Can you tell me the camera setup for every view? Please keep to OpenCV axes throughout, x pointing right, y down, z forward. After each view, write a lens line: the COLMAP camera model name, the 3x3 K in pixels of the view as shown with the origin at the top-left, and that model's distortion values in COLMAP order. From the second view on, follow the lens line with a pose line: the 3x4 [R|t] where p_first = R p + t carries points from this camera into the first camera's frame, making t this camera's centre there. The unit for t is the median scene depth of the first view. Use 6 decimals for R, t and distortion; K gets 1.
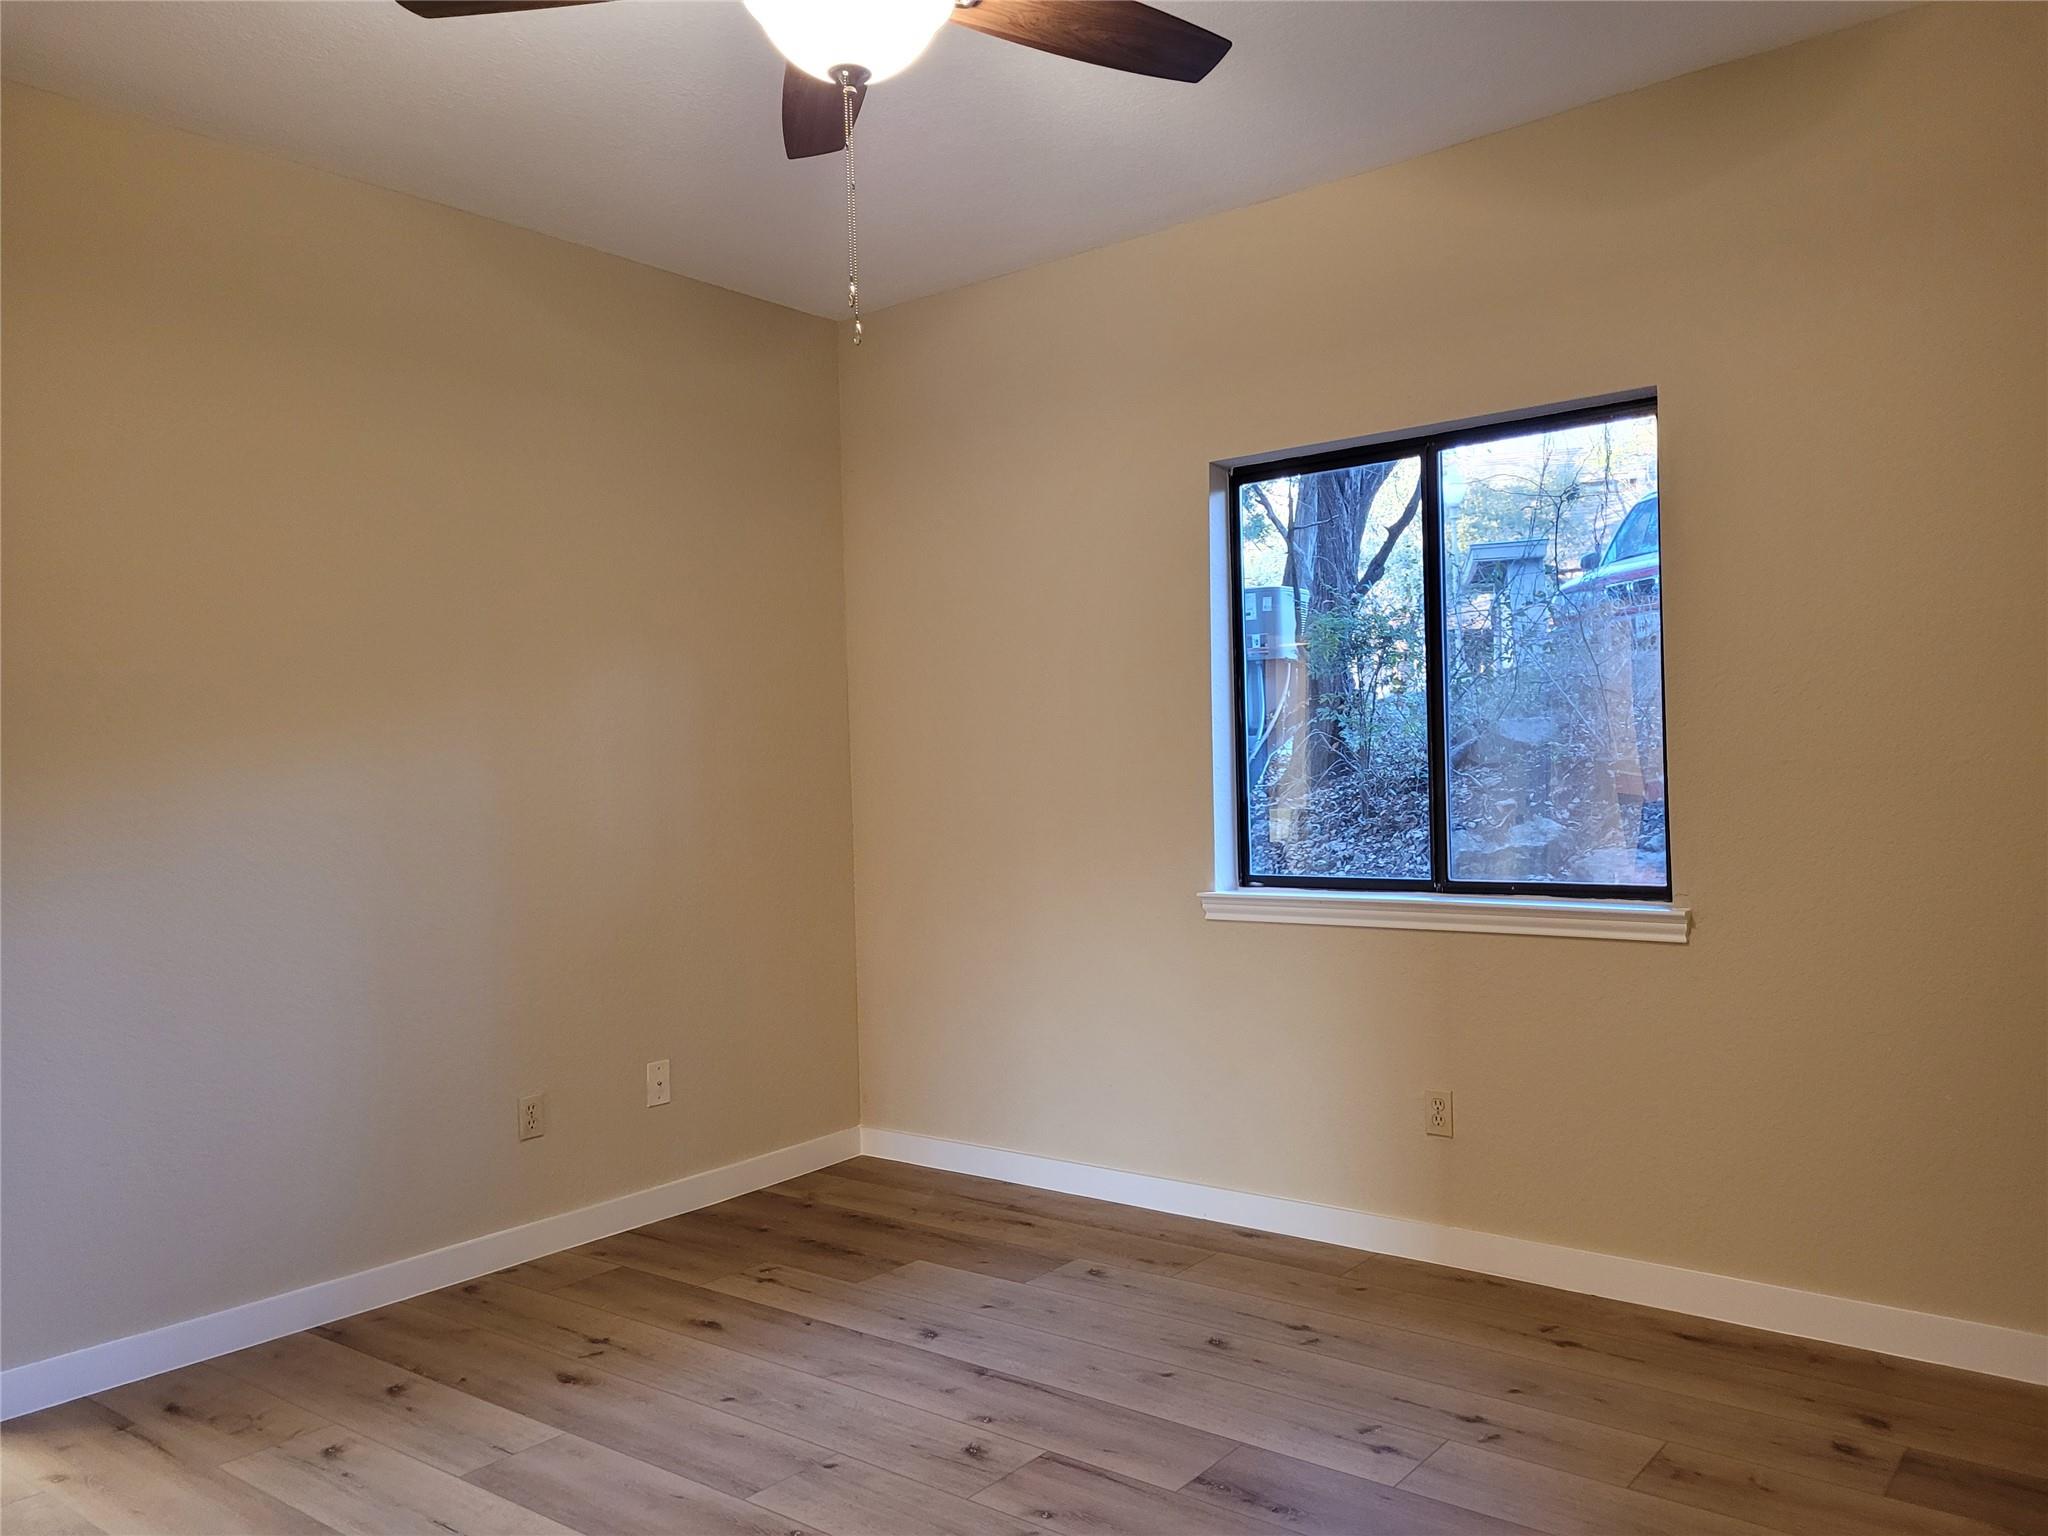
lens RADIAL K [[1559.3, 0, 1036.0], [0, 1559.3, 752.0], [0, 0, 1]] dist [0.048288, -0.034223]
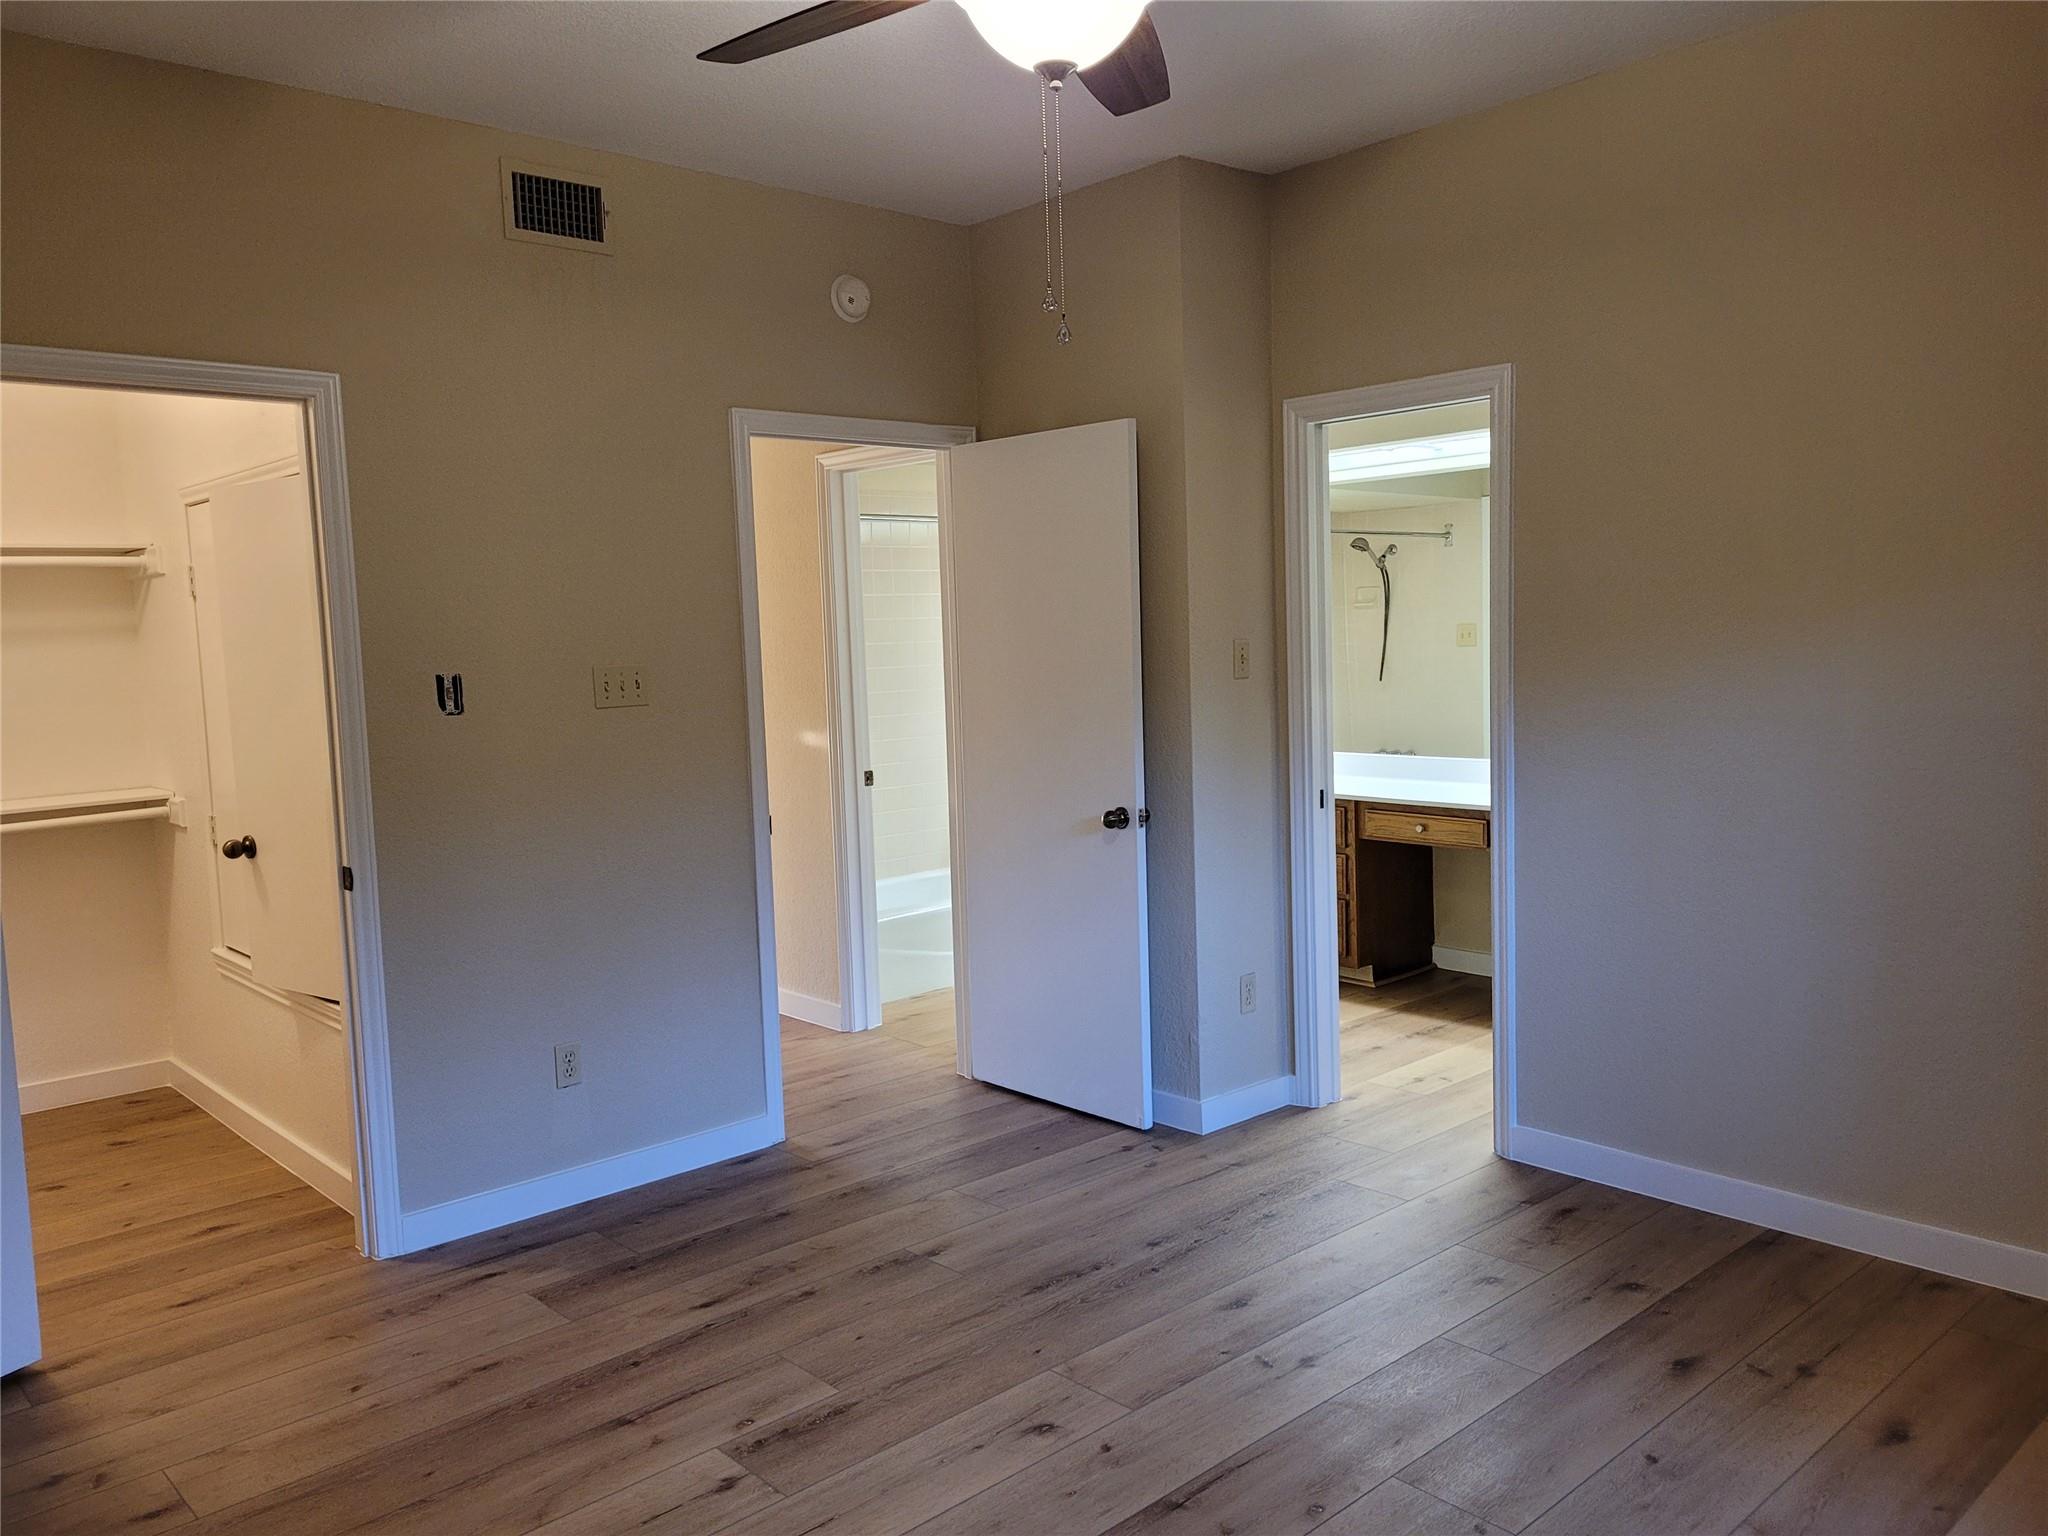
lens RADIAL K [[1534.5, 0, 1051.3], [0, 1534.5, 771.2], [0, 0, 1]] dist [0.054890, -0.032683]
pose [[-0.144199, 0.122963, -0.981879, 0.694548], [0.041446, 0.992129, 0.118160, -0.079595], [0.988680, -0.023656, -0.148161, 0.885352]]
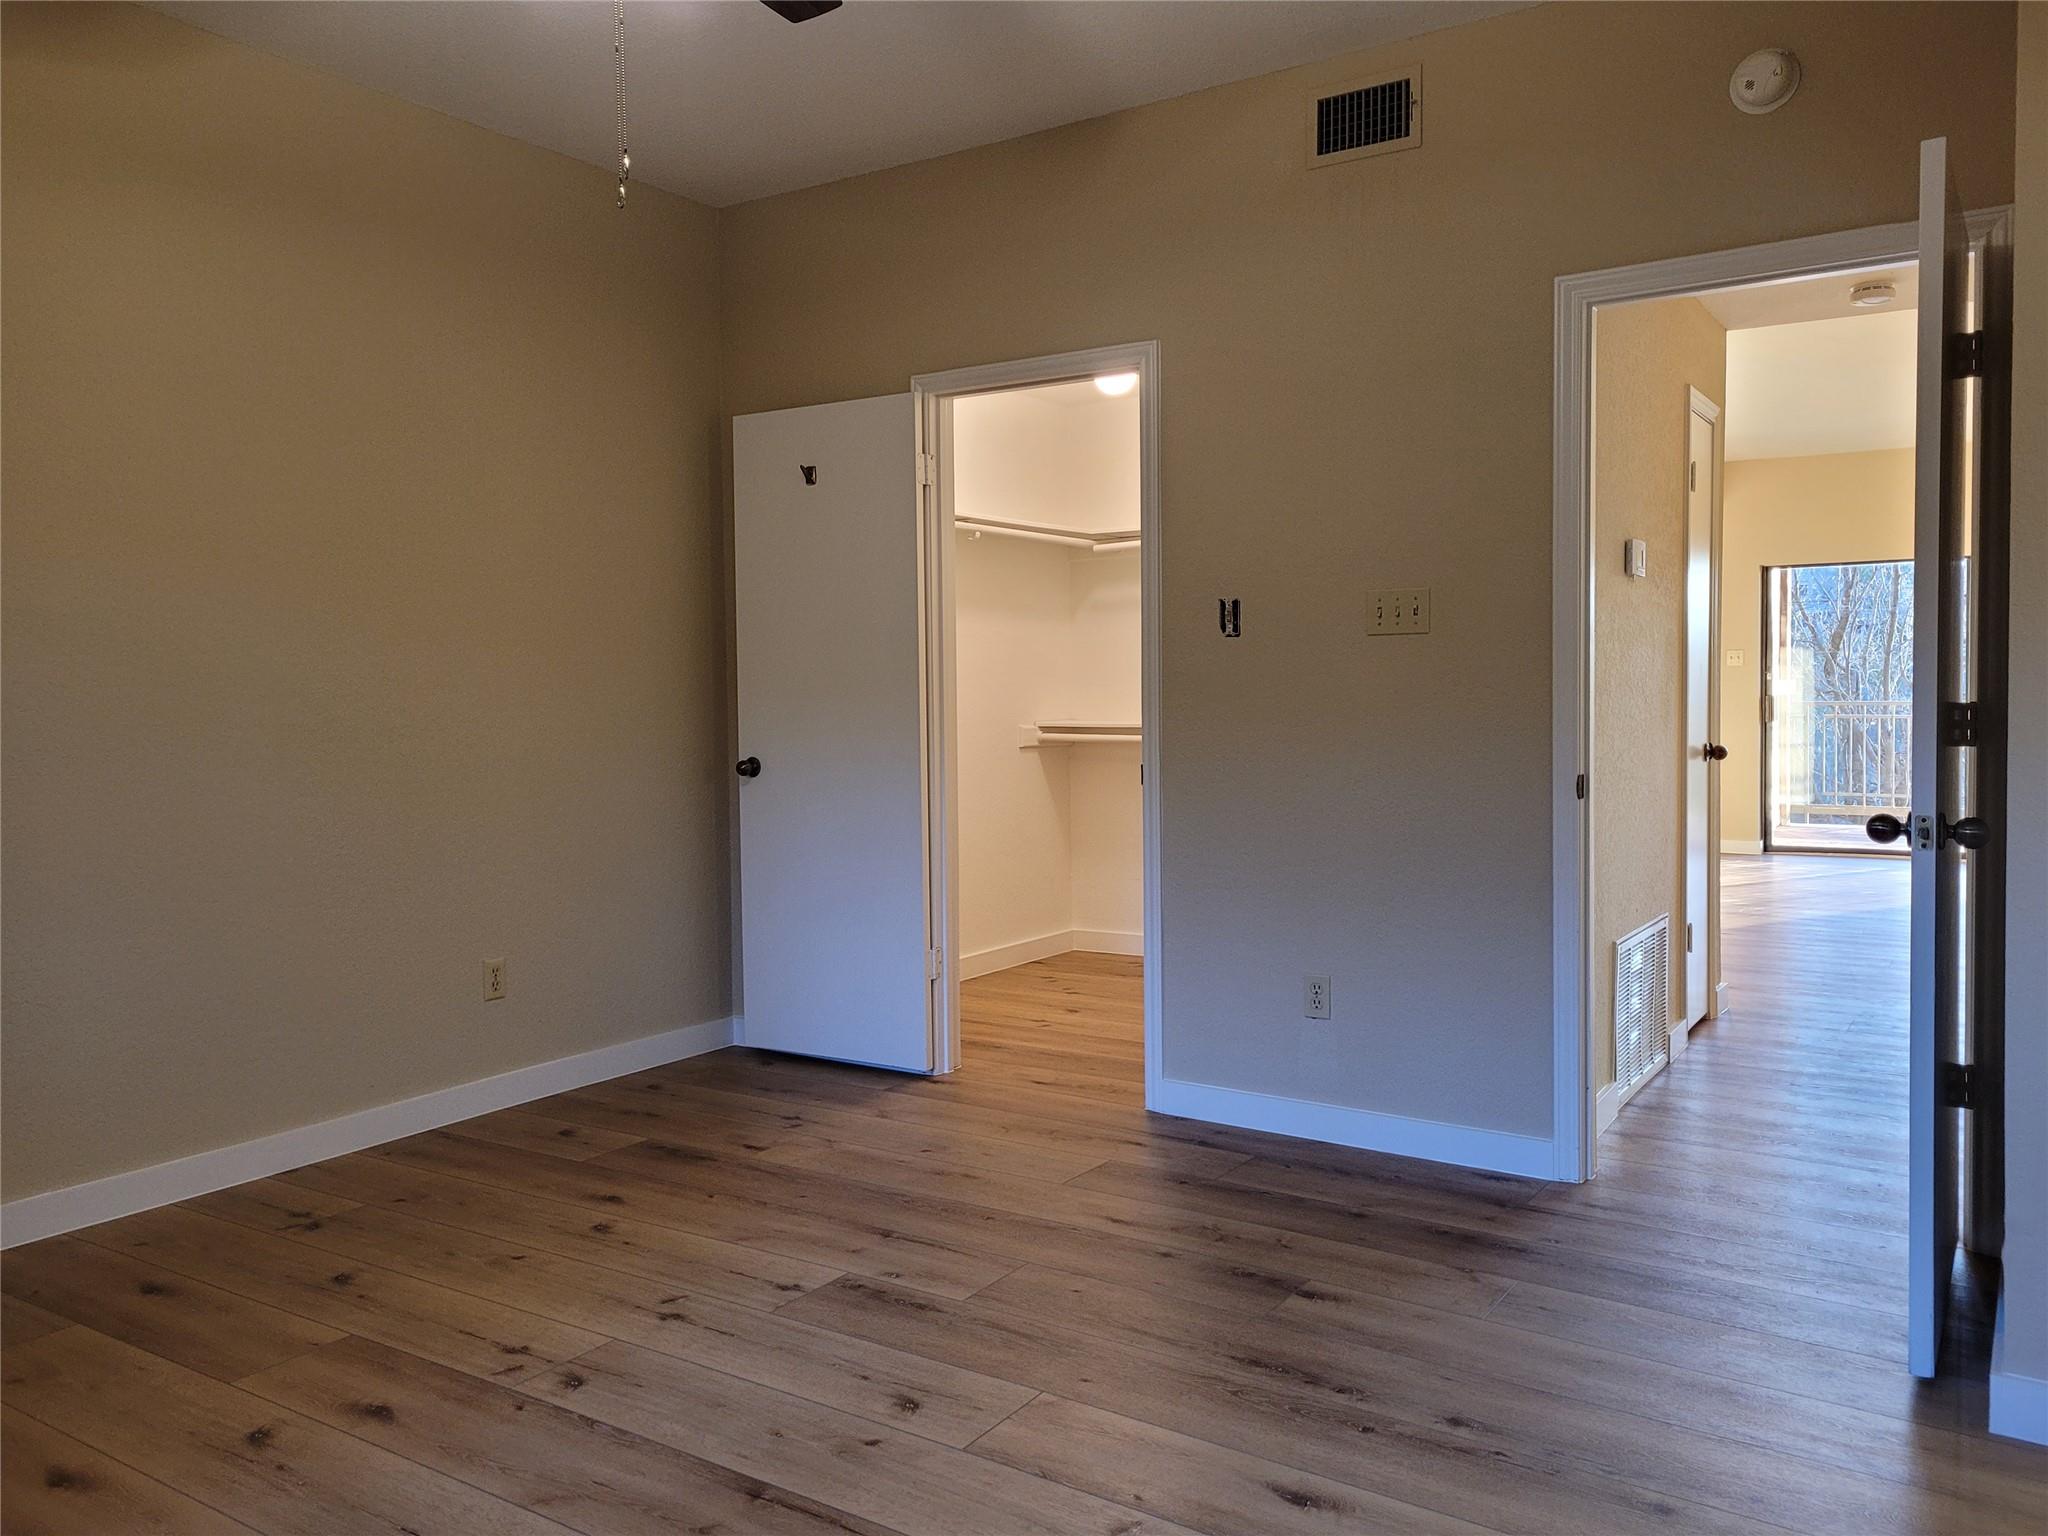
lens RADIAL K [[1559.3, 0, 1036.0], [0, 1559.3, 752.0], [0, 0, 1]] dist [0.048288, -0.034223]
pose [[-0.995589, 0.040874, -0.084454, -0.217796], [0.037696, 0.998532, 0.038886, 0.048982], [0.085920, 0.035531, -0.995668, 1.591425]]
